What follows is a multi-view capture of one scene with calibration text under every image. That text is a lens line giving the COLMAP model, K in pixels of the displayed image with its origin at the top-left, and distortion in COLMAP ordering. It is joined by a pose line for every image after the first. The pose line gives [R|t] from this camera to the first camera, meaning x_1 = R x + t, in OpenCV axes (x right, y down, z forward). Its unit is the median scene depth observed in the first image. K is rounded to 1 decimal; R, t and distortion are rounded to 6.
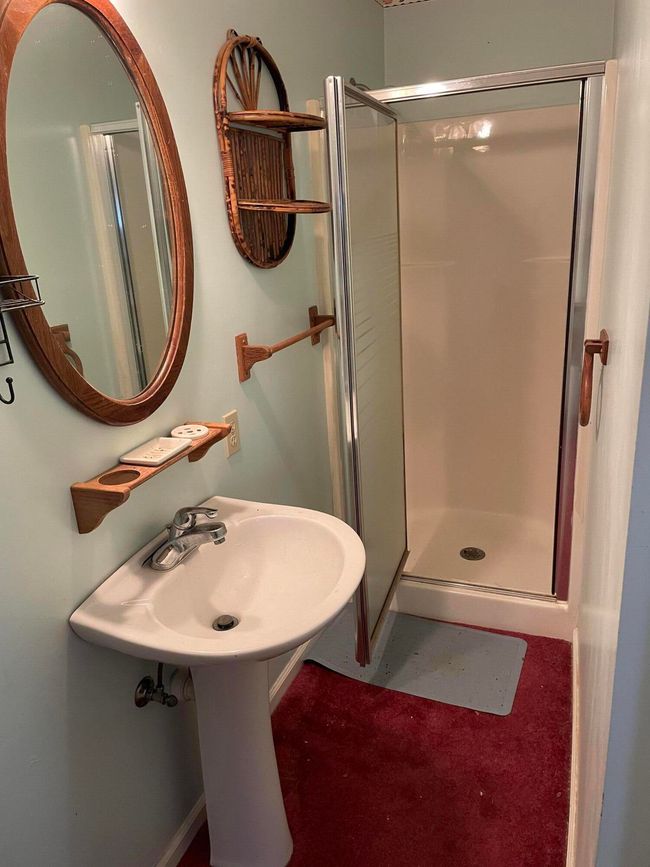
lens RADIAL K [[651.2, 0, 330.1], [0, 651.2, 444.0], [0, 0, 1]] dist [0.089851, -0.114780]
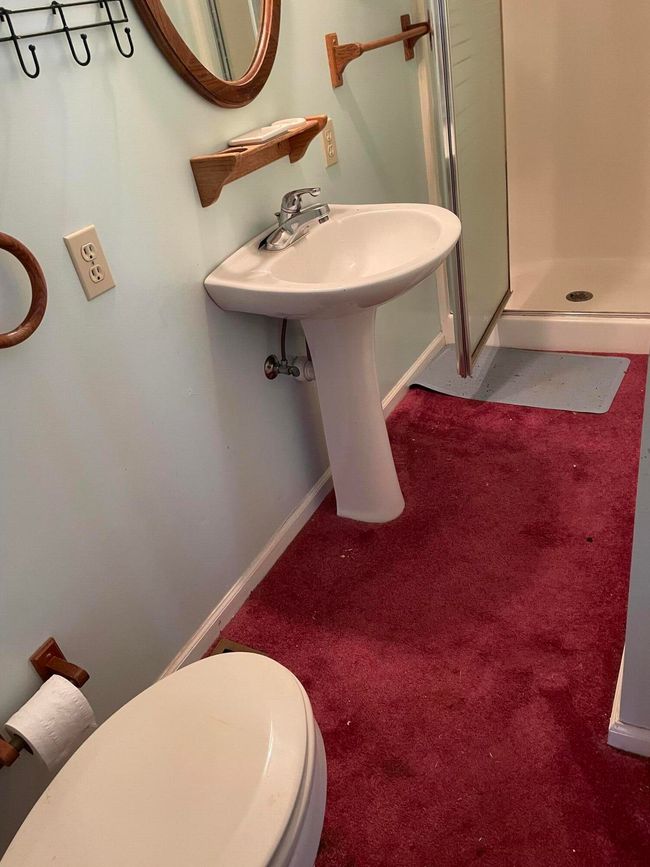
lens RADIAL K [[648.6, 0, 326.4], [0, 648.6, 430.1], [0, 0, 1]] dist [0.085548, -0.097754]
pose [[0.985018, -0.031445, -0.169558, 0.006395], [0.072331, 0.967902, 0.240696, 0.166495], [0.156547, -0.249354, 0.955675, -0.094918]]
